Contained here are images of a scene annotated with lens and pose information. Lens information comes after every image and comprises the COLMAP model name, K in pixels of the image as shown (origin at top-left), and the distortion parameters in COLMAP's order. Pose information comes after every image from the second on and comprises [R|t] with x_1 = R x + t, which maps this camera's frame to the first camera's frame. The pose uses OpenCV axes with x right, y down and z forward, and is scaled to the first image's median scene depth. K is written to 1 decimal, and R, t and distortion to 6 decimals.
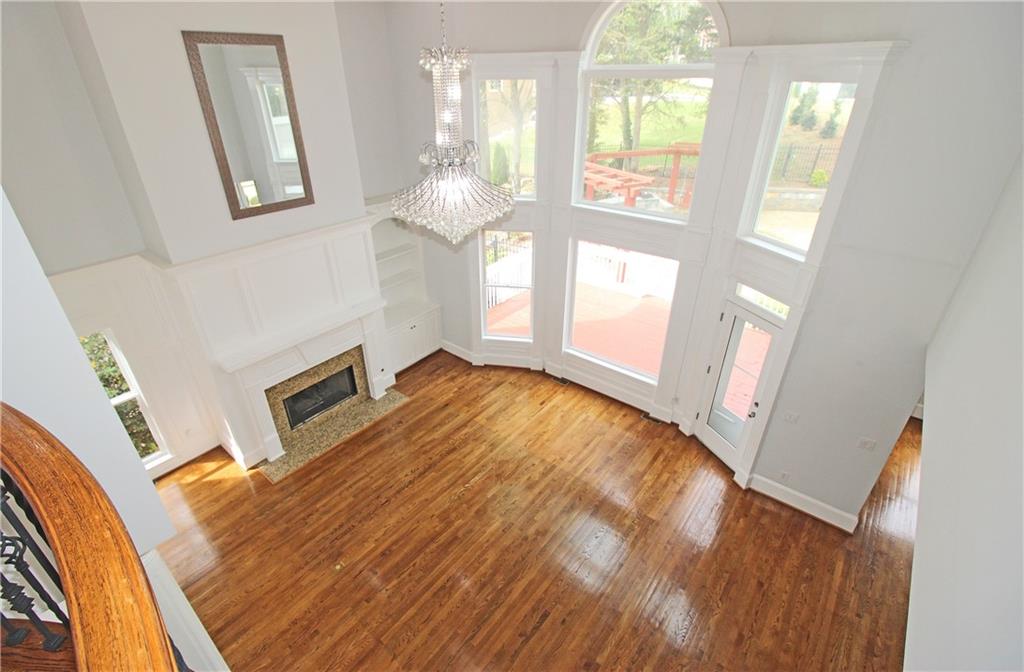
lens RADIAL K [[471.8, 0, 510.0], [0, 471.8, 335.7], [0, 0, 1]] dist [0.000984, 0.000078]
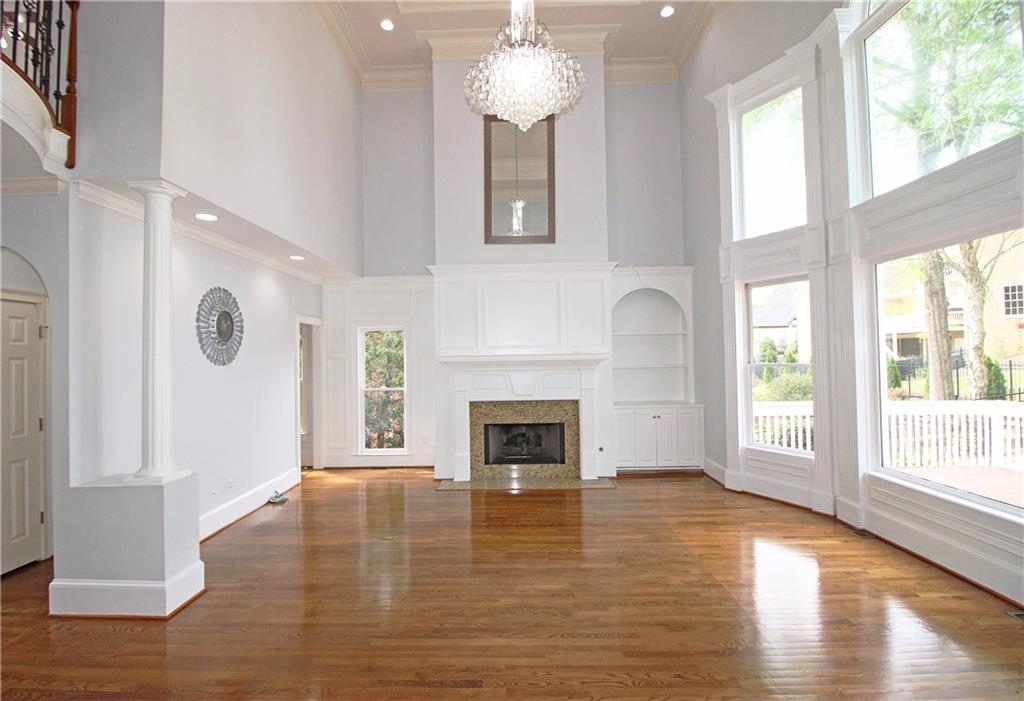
lens RADIAL K [[493.5, 0, 509.9], [0, 493.5, 348.7], [0, 0, 1]] dist [-0.005525, -0.001254]
pose [[0.611774, -0.013999, -0.790909, 0.354994], [-0.389323, 0.865034, -0.316455, 0.280574], [0.688593, 0.501518, 0.523755, 0.363593]]
